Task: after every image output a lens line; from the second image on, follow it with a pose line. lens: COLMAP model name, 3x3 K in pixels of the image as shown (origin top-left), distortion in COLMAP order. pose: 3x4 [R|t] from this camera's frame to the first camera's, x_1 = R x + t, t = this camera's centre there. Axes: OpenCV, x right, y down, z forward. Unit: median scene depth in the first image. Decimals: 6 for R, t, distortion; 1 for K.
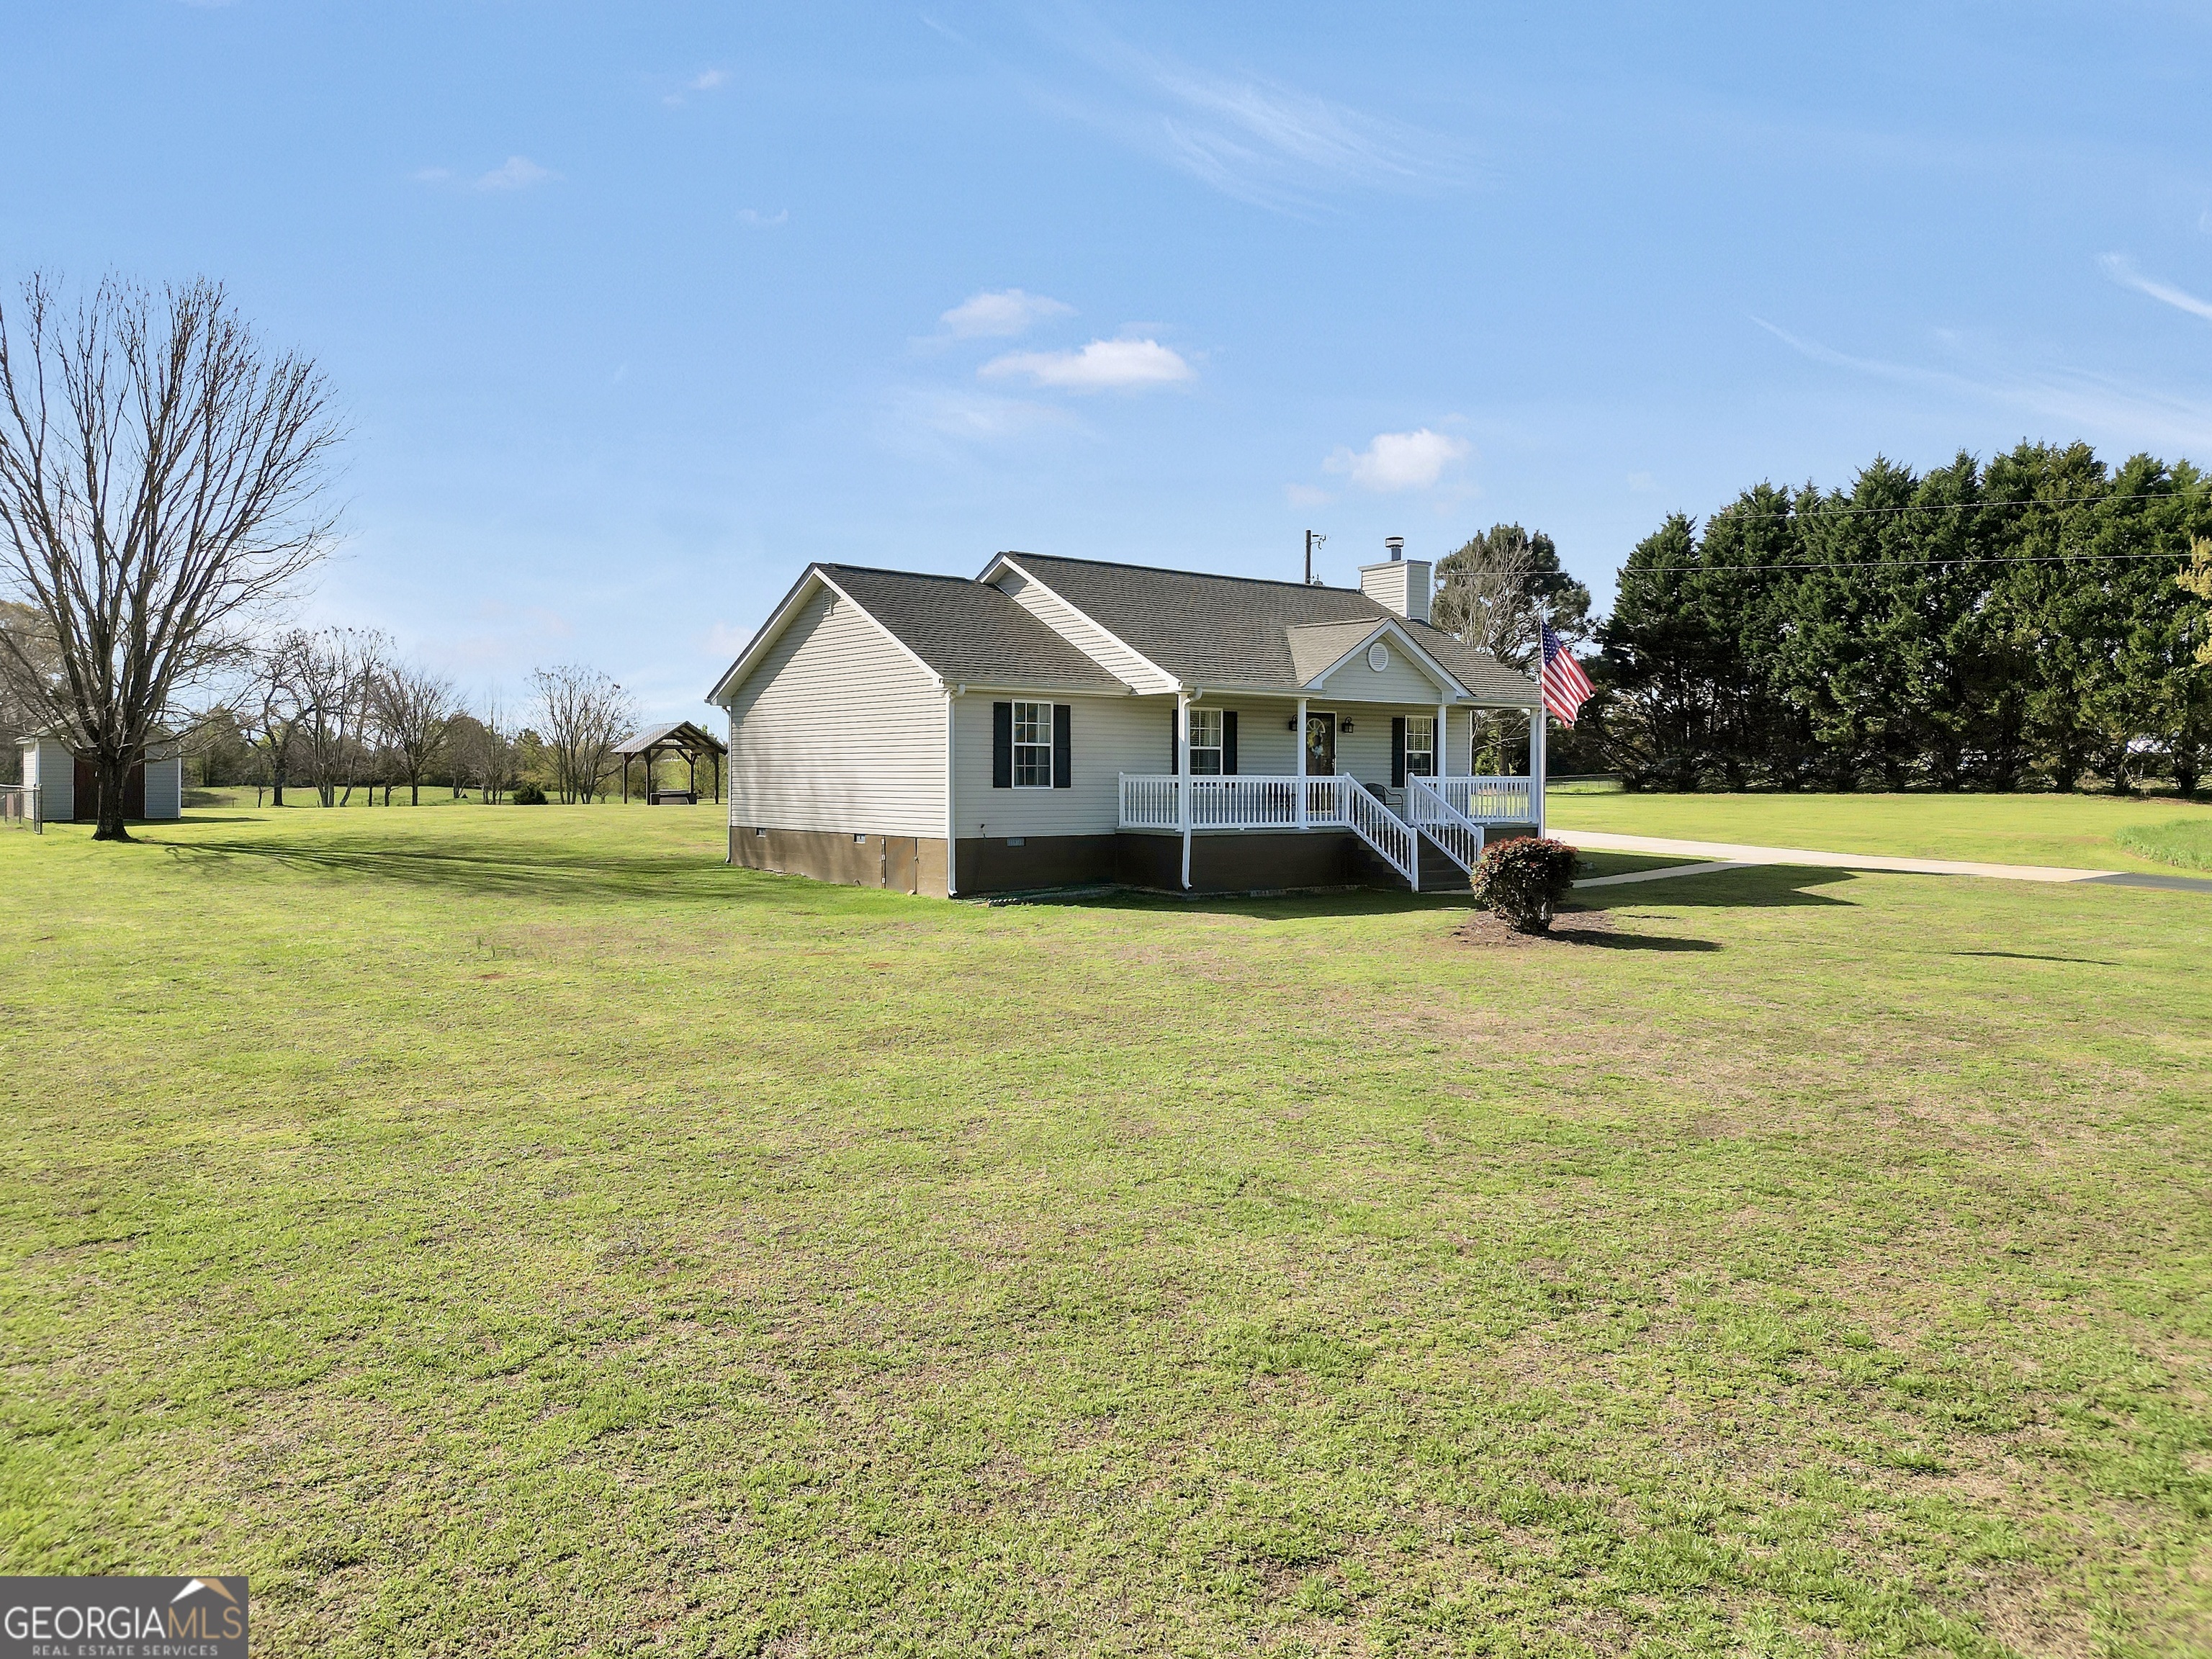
lens RADIAL K [[1569.7, 0, 1105.9], [0, 1569.7, 796.9], [0, 0, 1]] dist [0.111810, -0.117497]
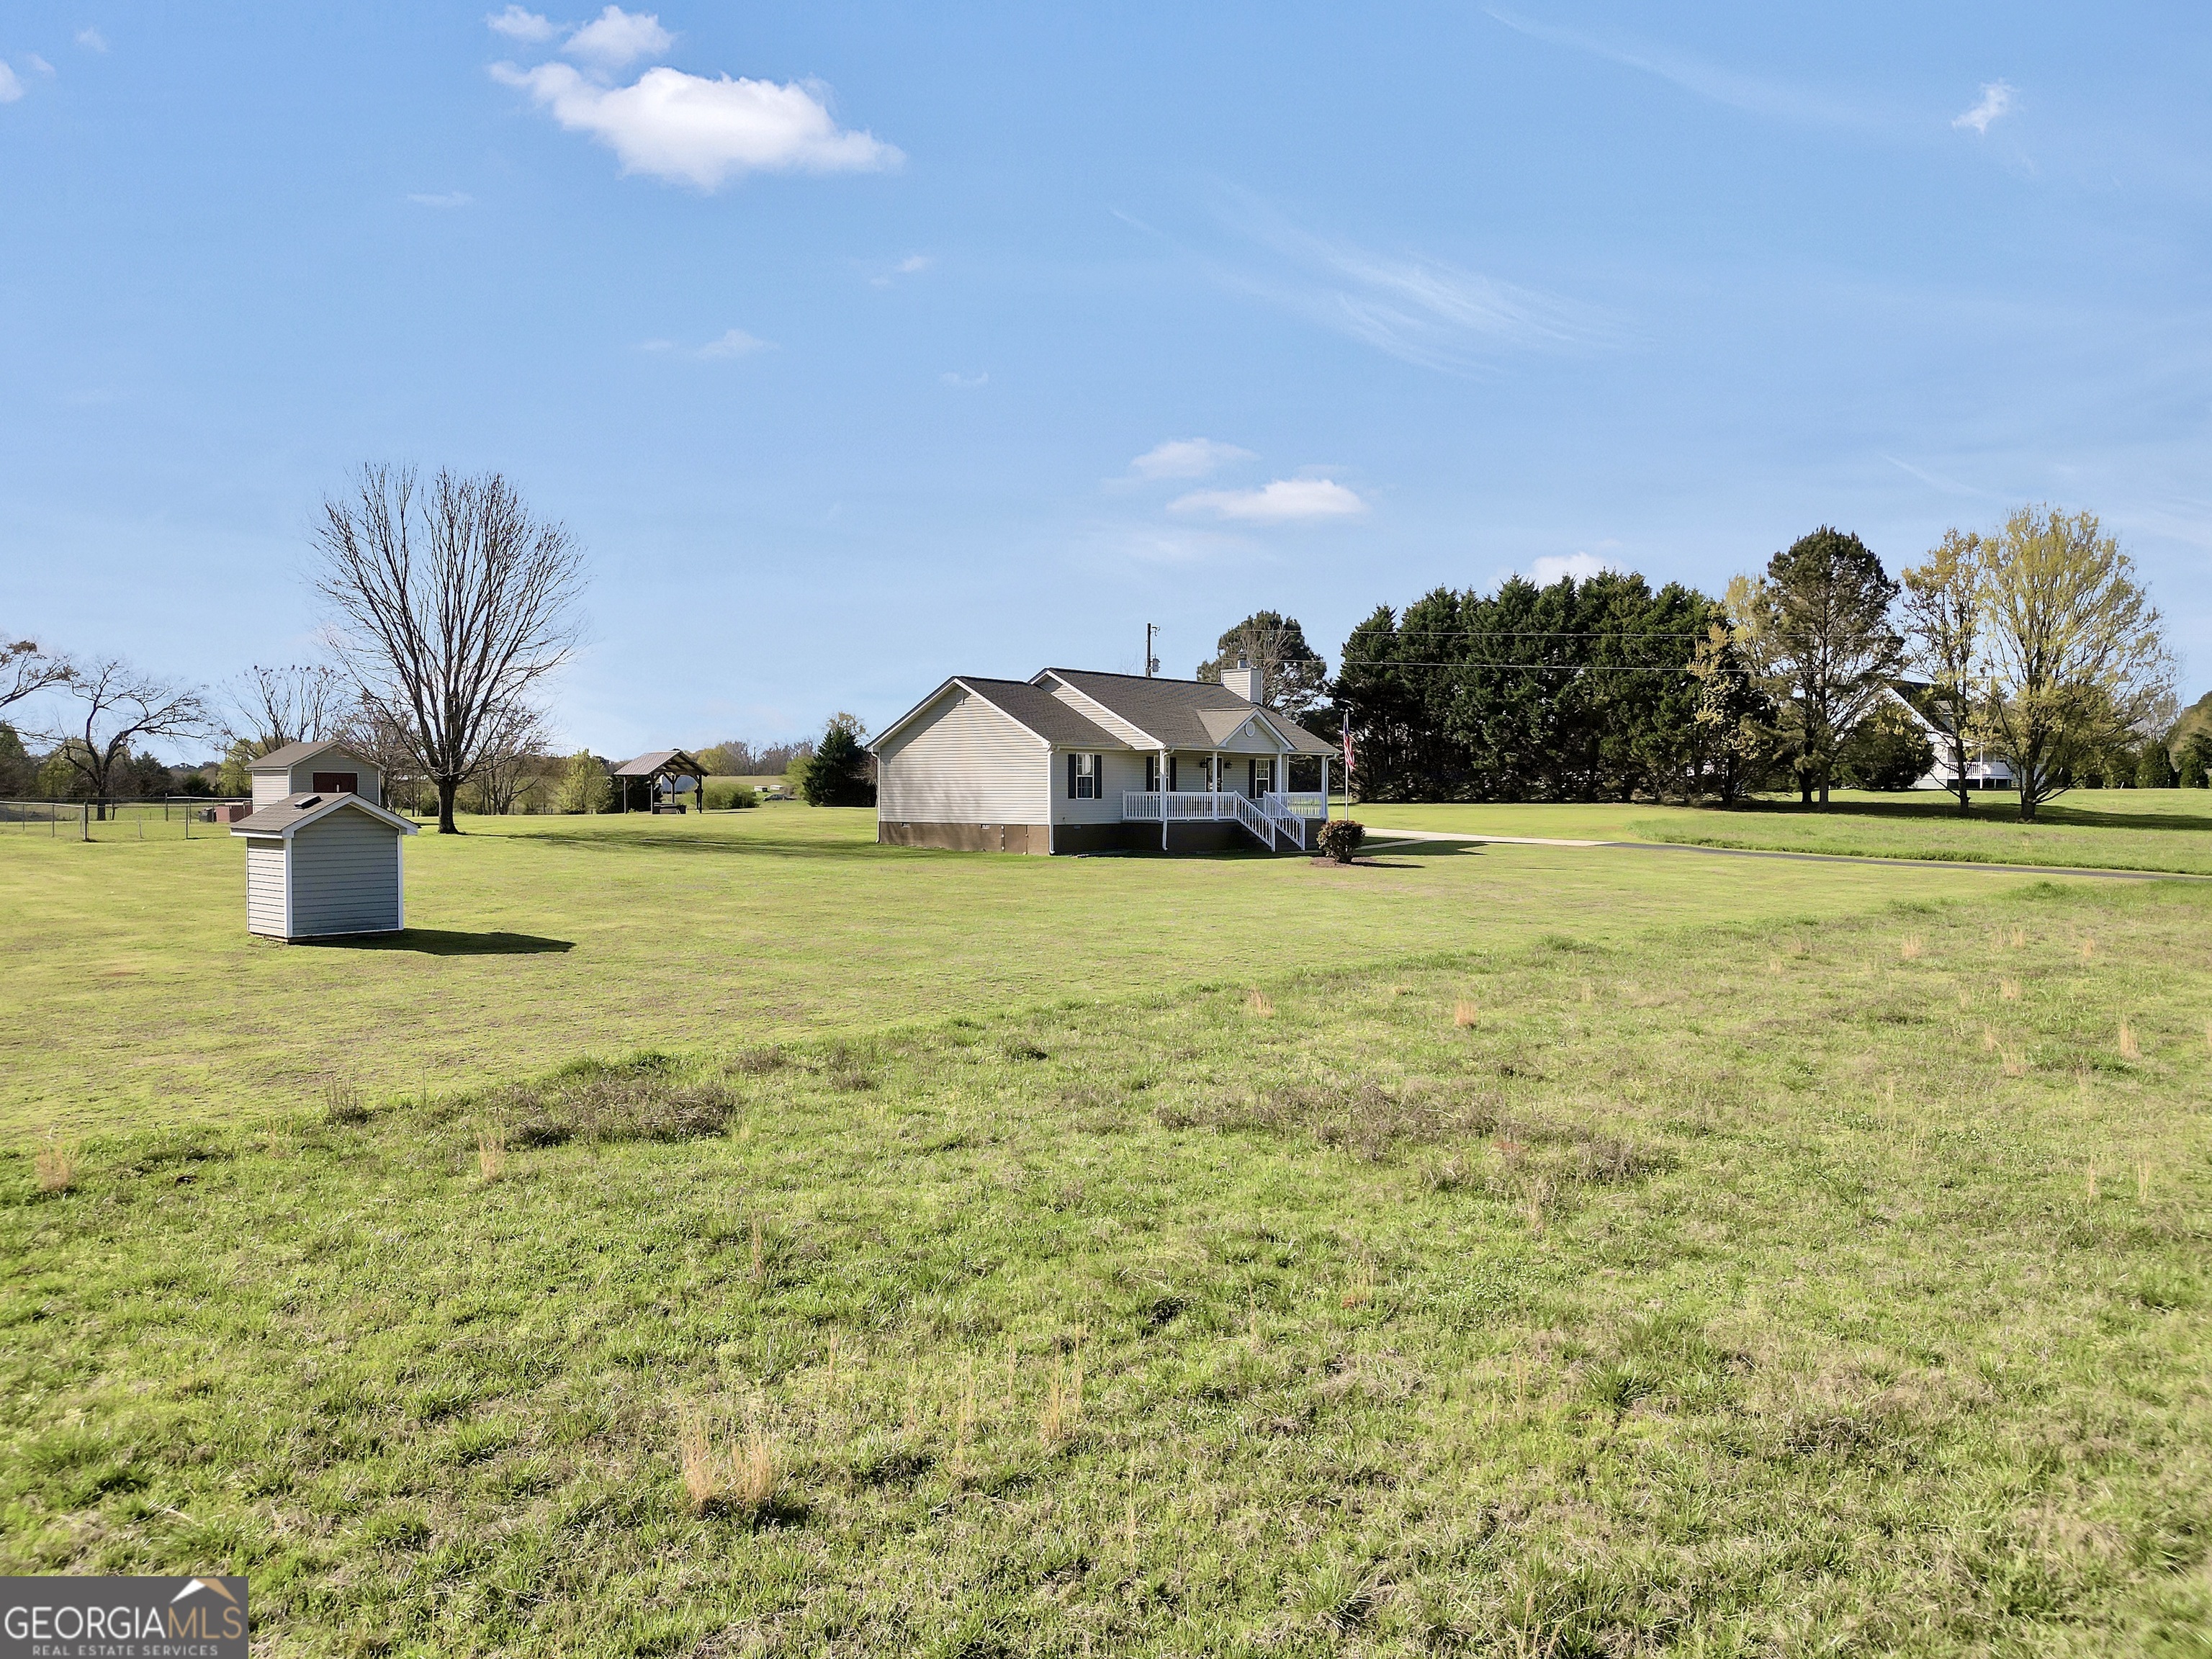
lens RADIAL K [[1529.4, 0, 1107.2], [0, 1529.4, 860.4], [0, 0, 1]] dist [0.112103, -0.111066]
pose [[0.983886, -0.008324, 0.178602, -0.151580], [0.002902, 0.999528, 0.030599, 0.005568], [-0.178772, -0.029588, 0.983445, -0.360148]]
